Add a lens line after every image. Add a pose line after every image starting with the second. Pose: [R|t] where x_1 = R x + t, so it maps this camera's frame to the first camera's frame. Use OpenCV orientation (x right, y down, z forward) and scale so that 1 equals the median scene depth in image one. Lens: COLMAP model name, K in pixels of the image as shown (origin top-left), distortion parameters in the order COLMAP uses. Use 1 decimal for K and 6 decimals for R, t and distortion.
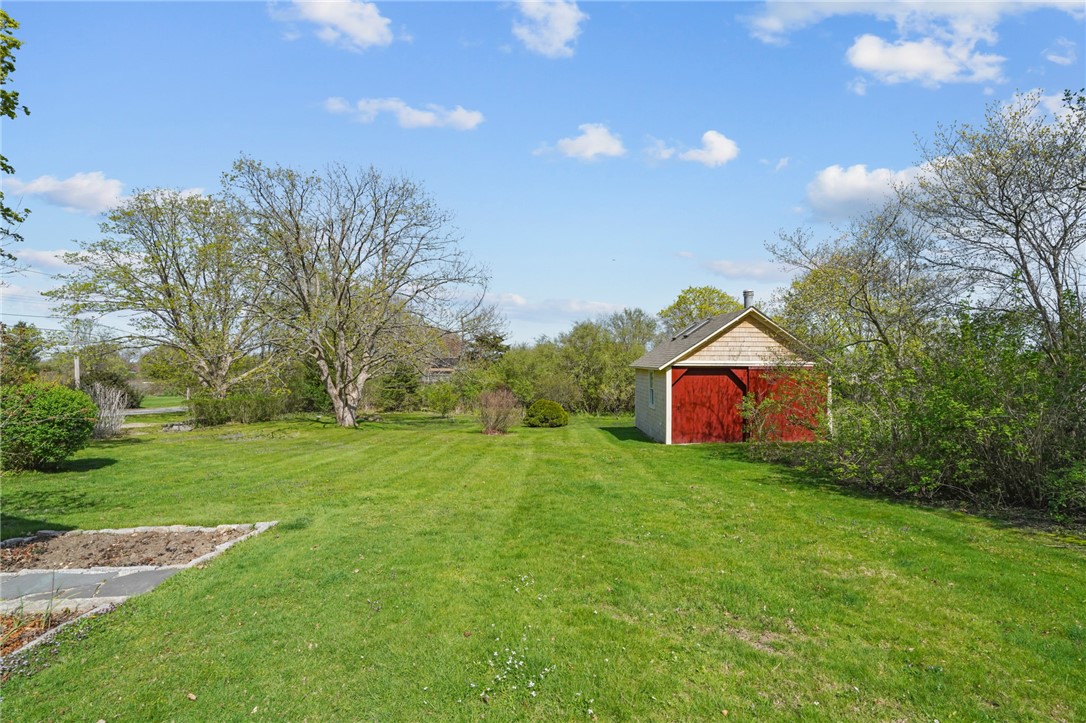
lens RADIAL K [[500.5, 0, 543.0], [0, 500.5, 361.5], [0, 0, 1]] dist [-0.032866, 0.000076]
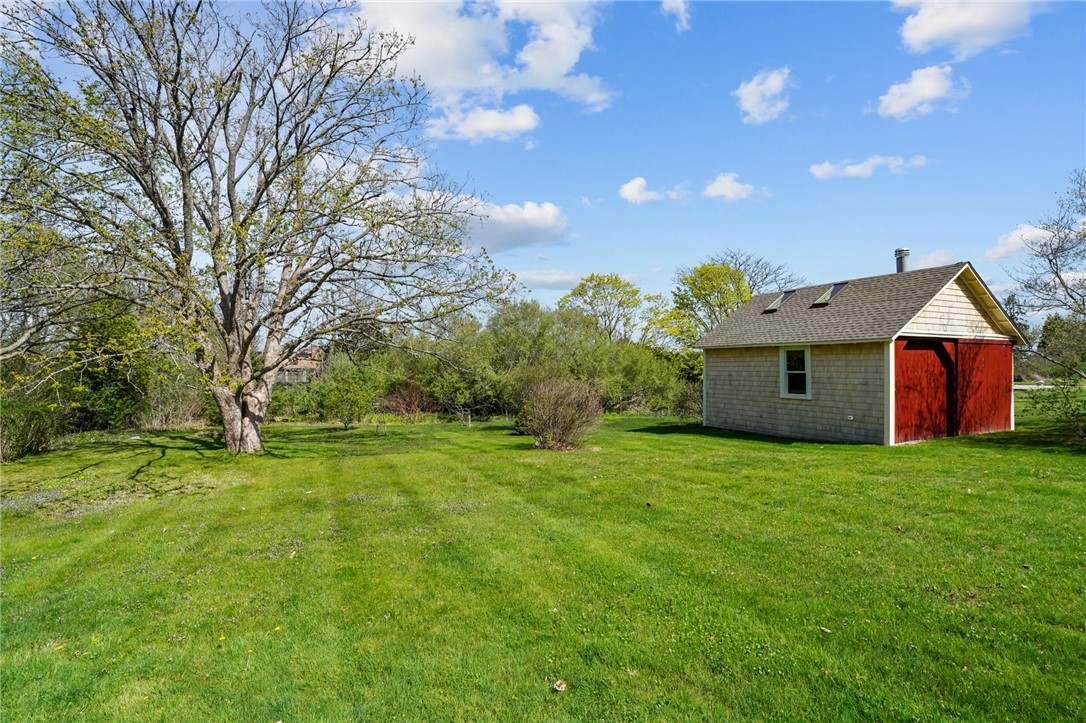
lens RADIAL K [[500.5, 0, 543.0], [0, 500.5, 361.5], [0, 0, 1]] dist [-0.032866, 0.000076]
pose [[0.908952, 0.001756, 0.416897, -0.501915], [0.000370, 0.999987, -0.005019, 0.049241], [-0.416901, 0.004716, 0.908940, 0.553012]]
